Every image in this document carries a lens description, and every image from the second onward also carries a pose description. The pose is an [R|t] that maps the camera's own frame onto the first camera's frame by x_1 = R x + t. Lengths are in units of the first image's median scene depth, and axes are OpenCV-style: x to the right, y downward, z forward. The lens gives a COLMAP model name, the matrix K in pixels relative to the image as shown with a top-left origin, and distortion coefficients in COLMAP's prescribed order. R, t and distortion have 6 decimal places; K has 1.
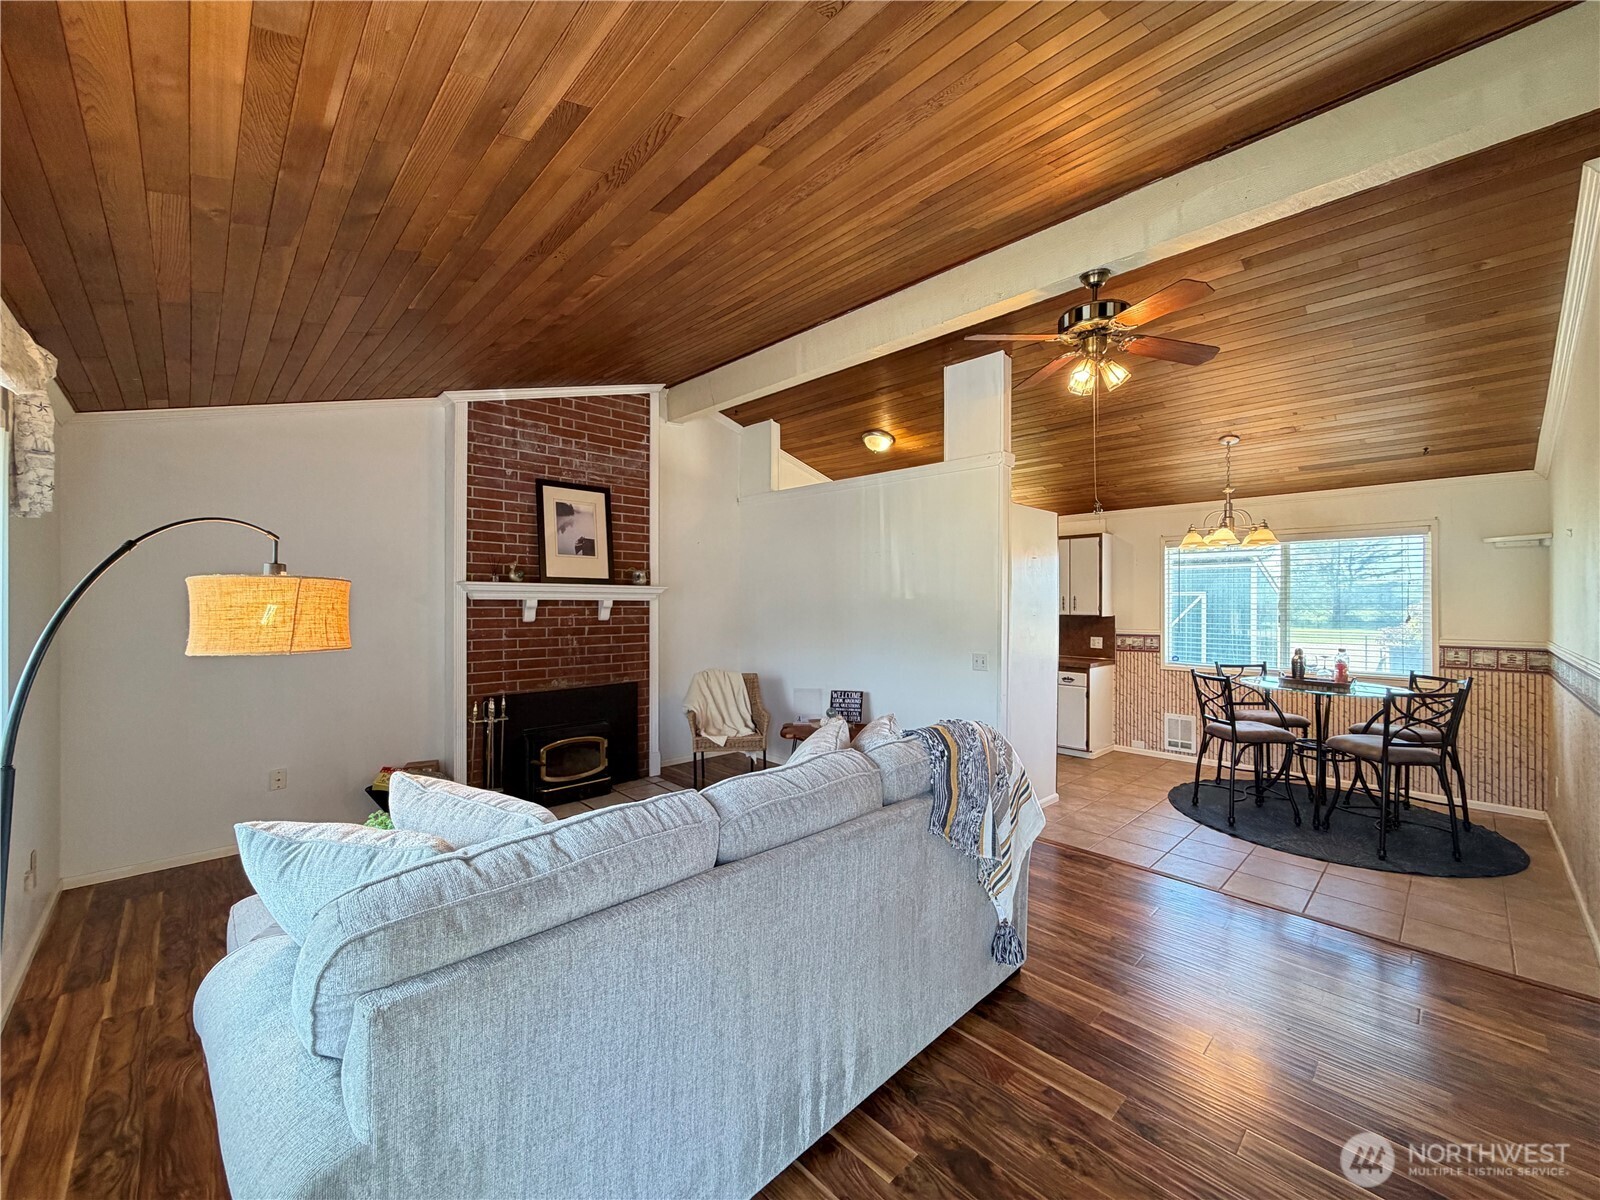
lens RADIAL K [[635.8, 0, 793.4], [0, 635.8, 601.4], [0, 0, 1]] dist [0.001797, 0.000000]
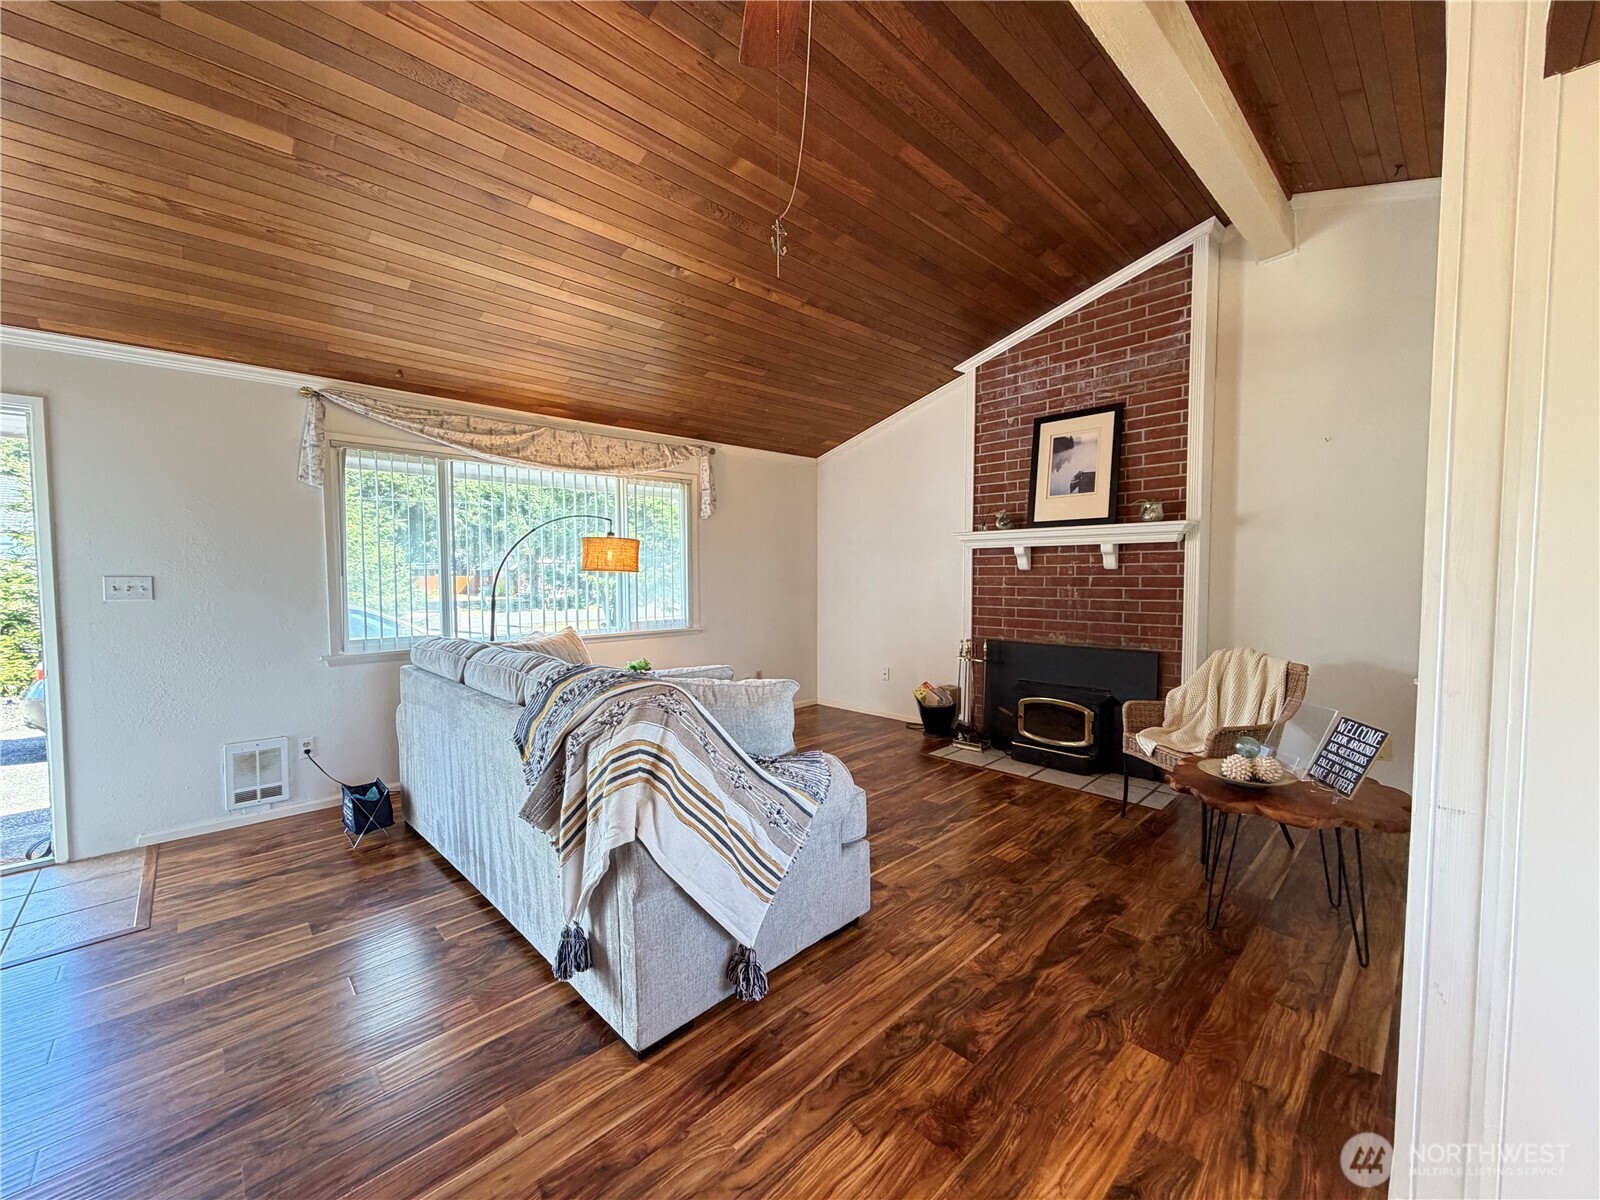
lens RADIAL K [[635.8, 0, 793.4], [0, 635.8, 601.4], [0, 0, 1]] dist [0.001797, 0.000000]
pose [[0.004035, 0.041208, -0.999142, 0.534818], [0.005092, 0.999137, 0.041228, 0.036731], [0.999979, -0.005254, 0.003822, 0.612854]]
